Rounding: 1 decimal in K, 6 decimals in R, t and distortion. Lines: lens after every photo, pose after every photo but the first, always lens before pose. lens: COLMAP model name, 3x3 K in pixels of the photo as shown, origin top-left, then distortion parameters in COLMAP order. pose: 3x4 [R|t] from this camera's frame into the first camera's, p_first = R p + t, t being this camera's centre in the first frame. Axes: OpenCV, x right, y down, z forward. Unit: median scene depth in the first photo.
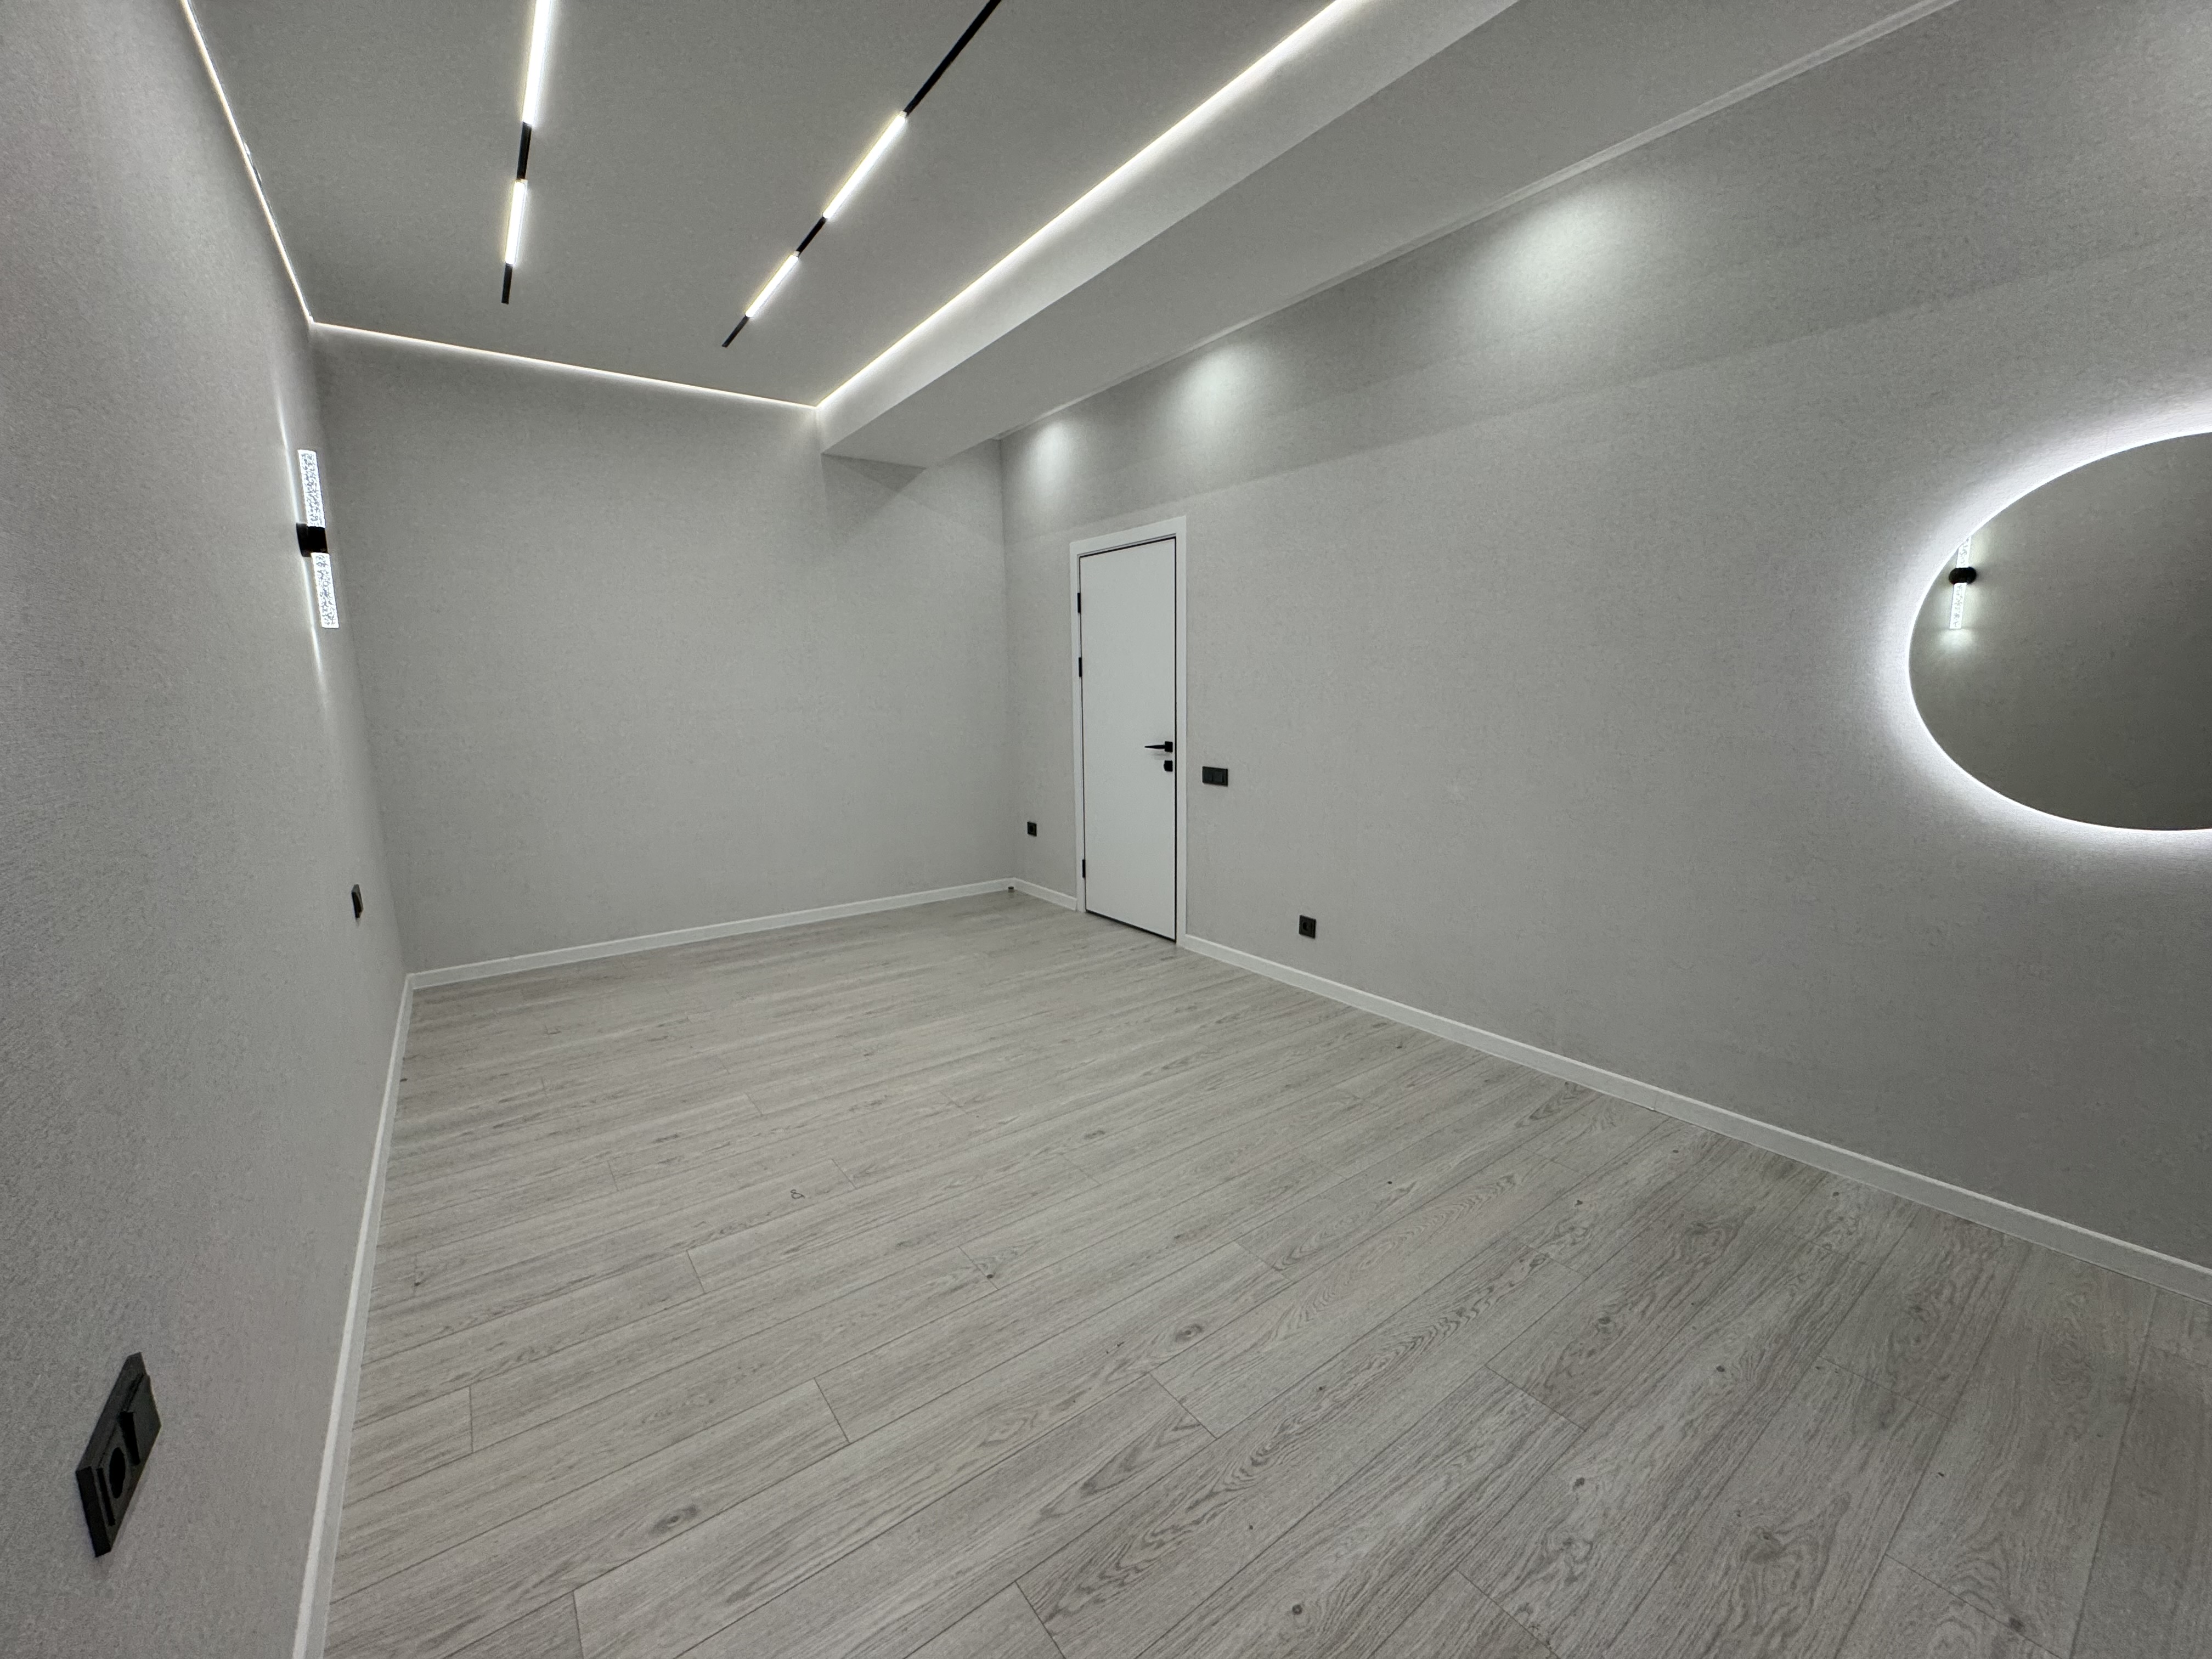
lens RADIAL K [[882.9, 0, 1103.8], [0, 882.9, 831.4], [0, 0, 1]] dist [-0.000738, -0.000004]
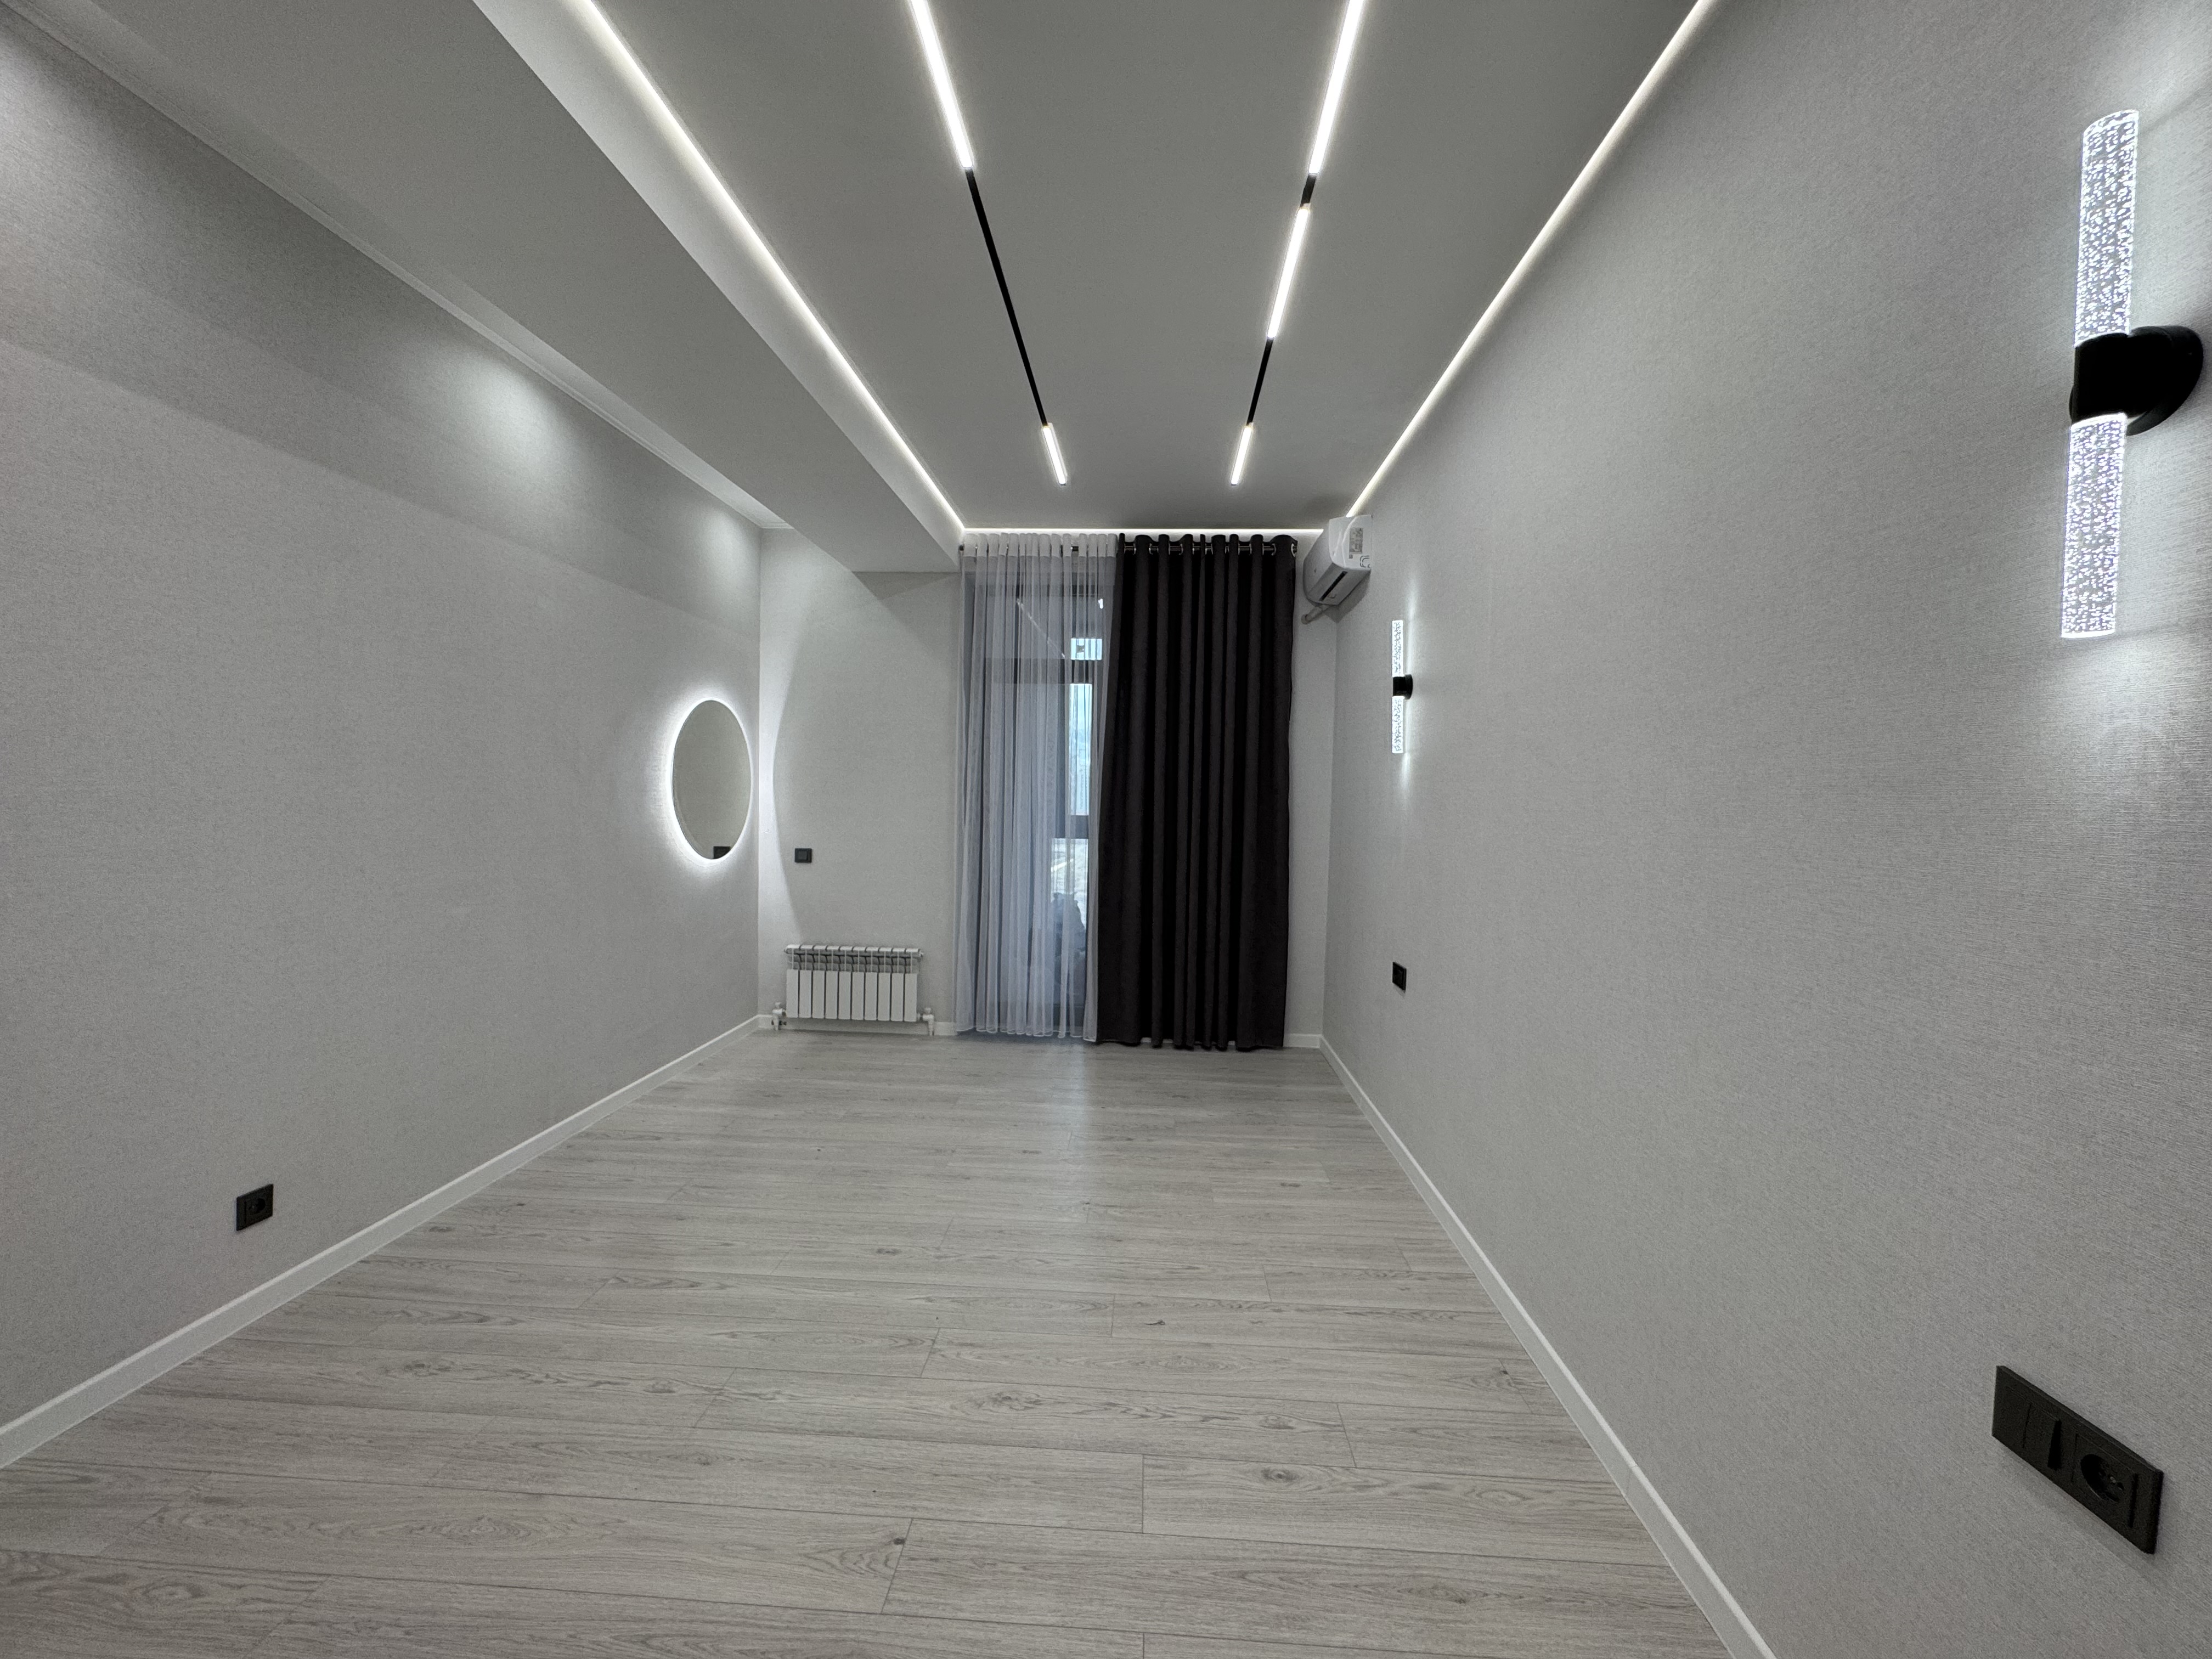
lens RADIAL K [[882.9, 0, 1108.5], [0, 882.9, 829.0], [0, 0, 1]] dist [-0.000738, -0.000004]
pose [[-0.774757, -0.026658, 0.631697, -0.975831], [0.093743, 0.983225, 0.156465, -0.302787], [-0.625271, 0.180439, -0.759261, 1.817817]]
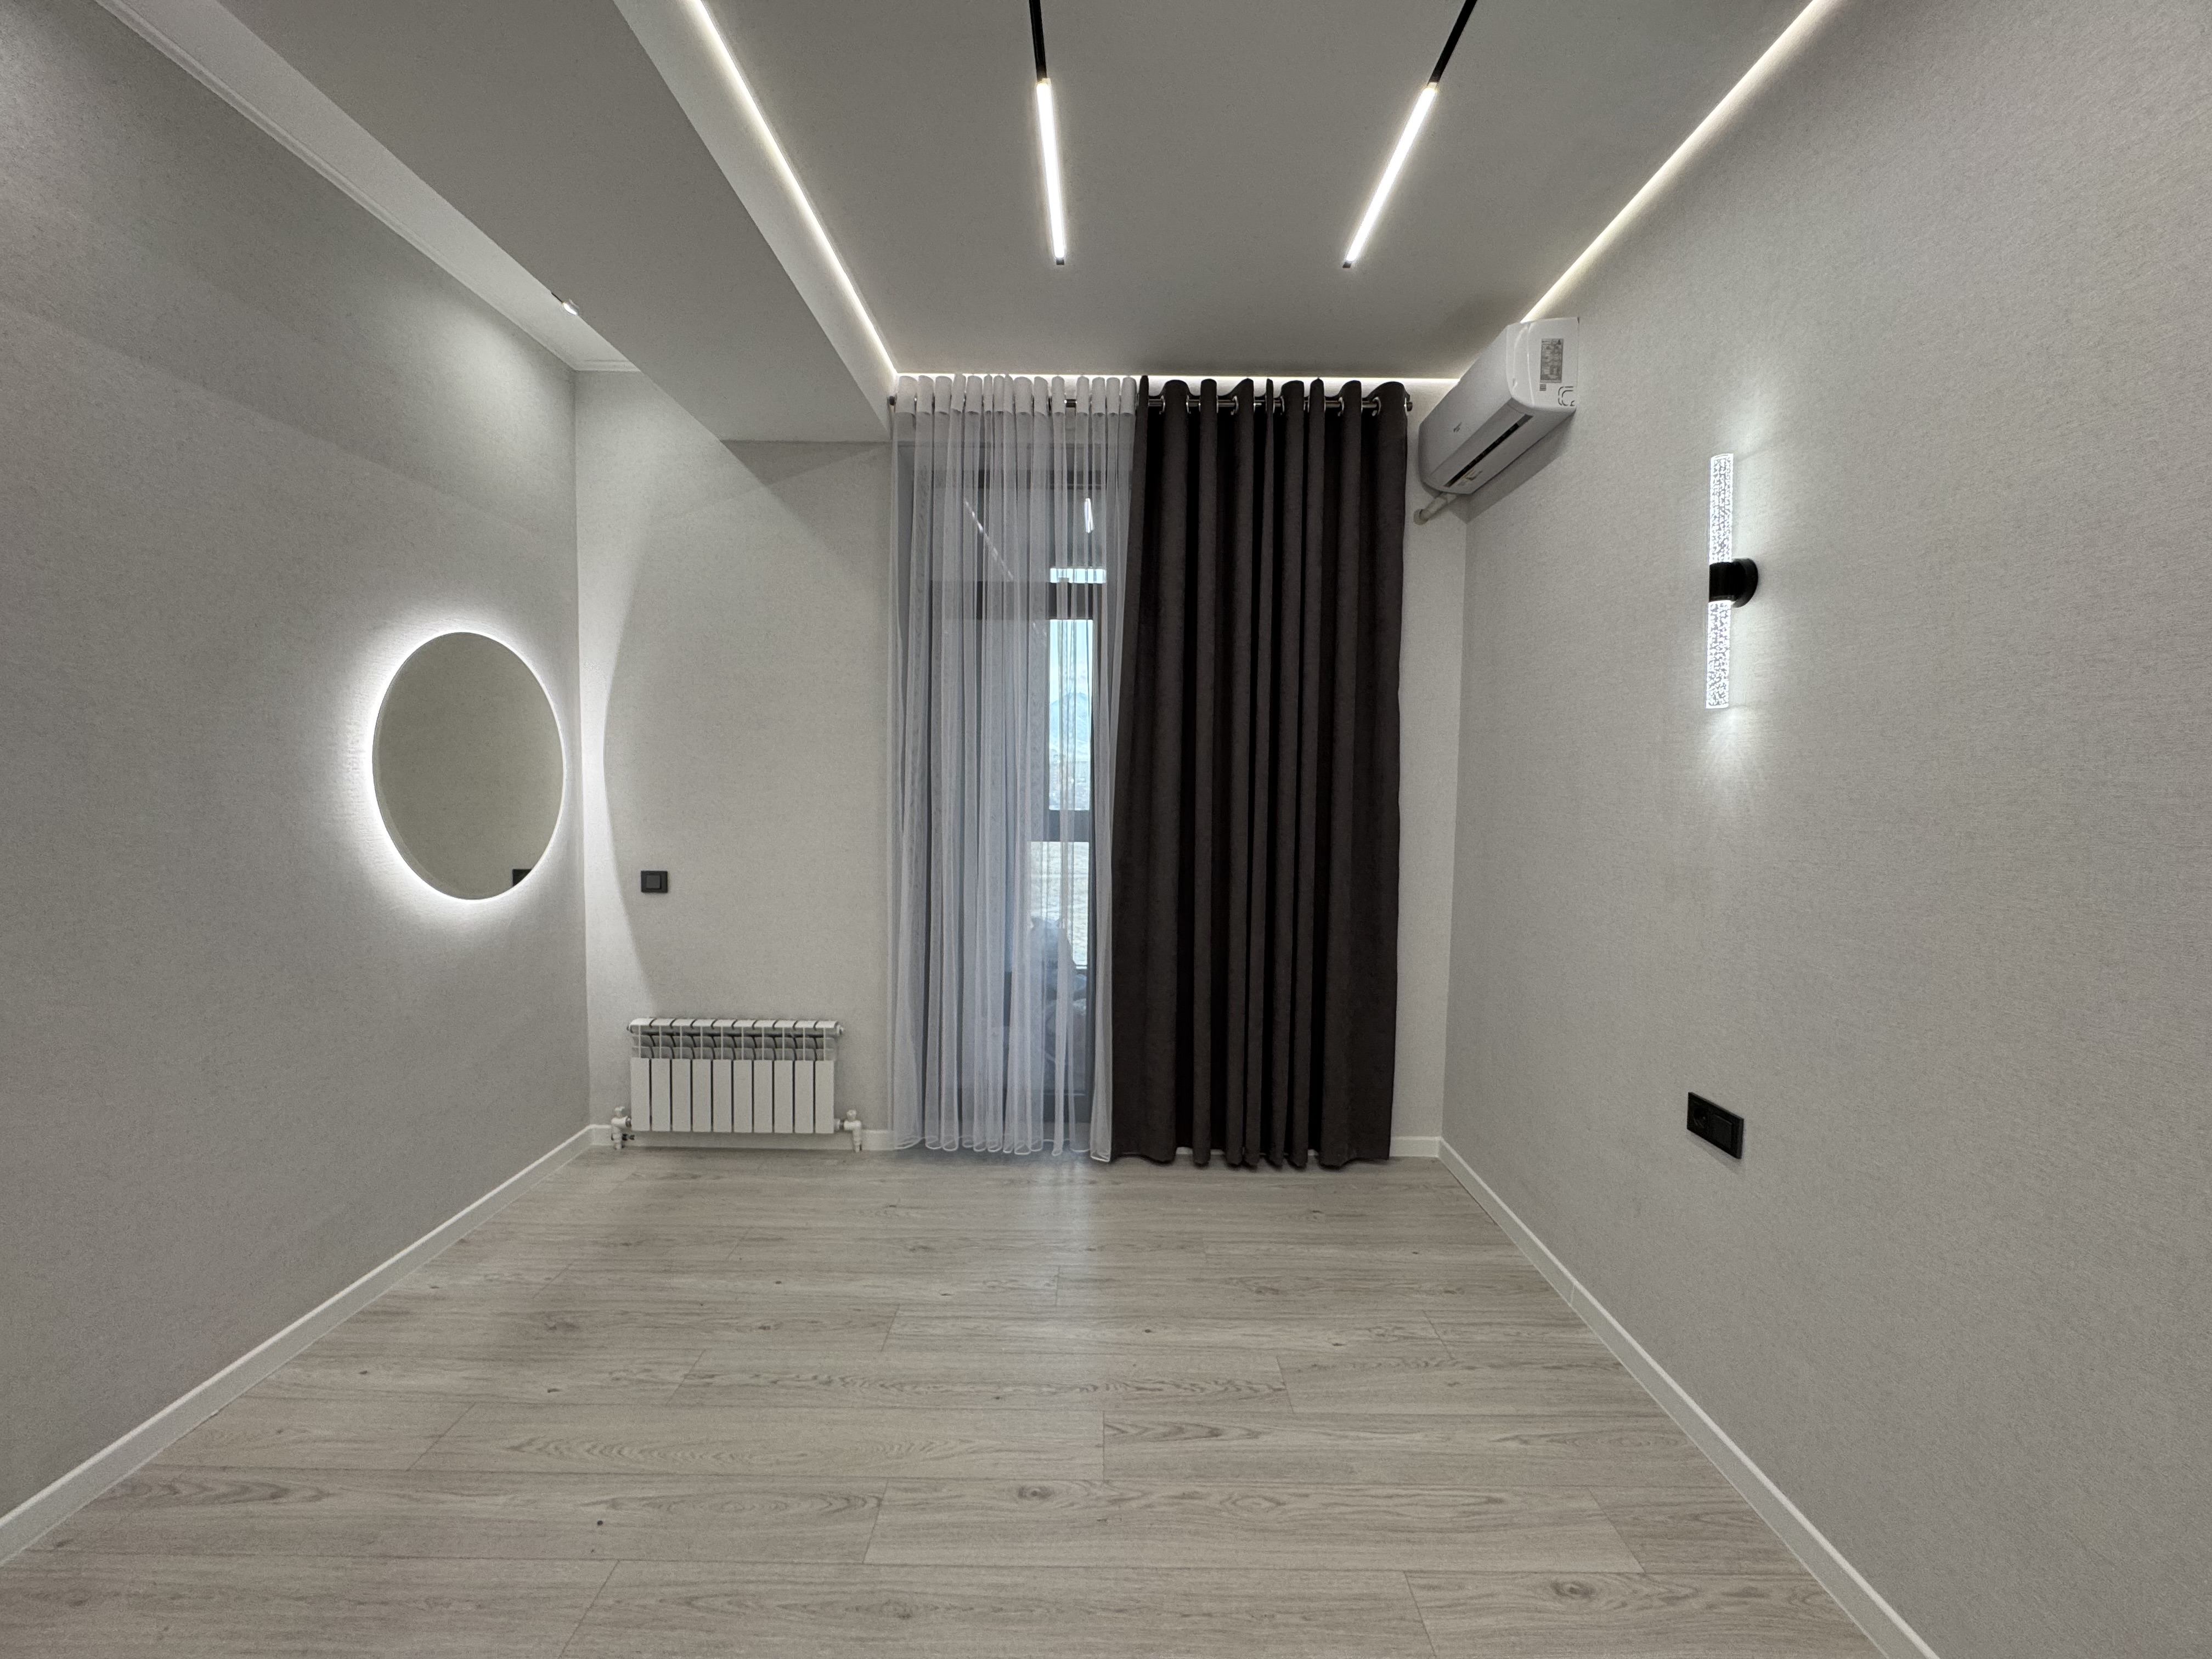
lens RADIAL K [[882.9, 0, 1105.3], [0, 882.9, 822.9], [0, 0, 1]] dist [-0.000738, -0.000004]
pose [[-0.804695, -0.028043, 0.593025, -0.418095], [0.096010, 0.979589, 0.176601, -0.239706], [-0.585873, 0.199046, -0.785578, 1.298858]]
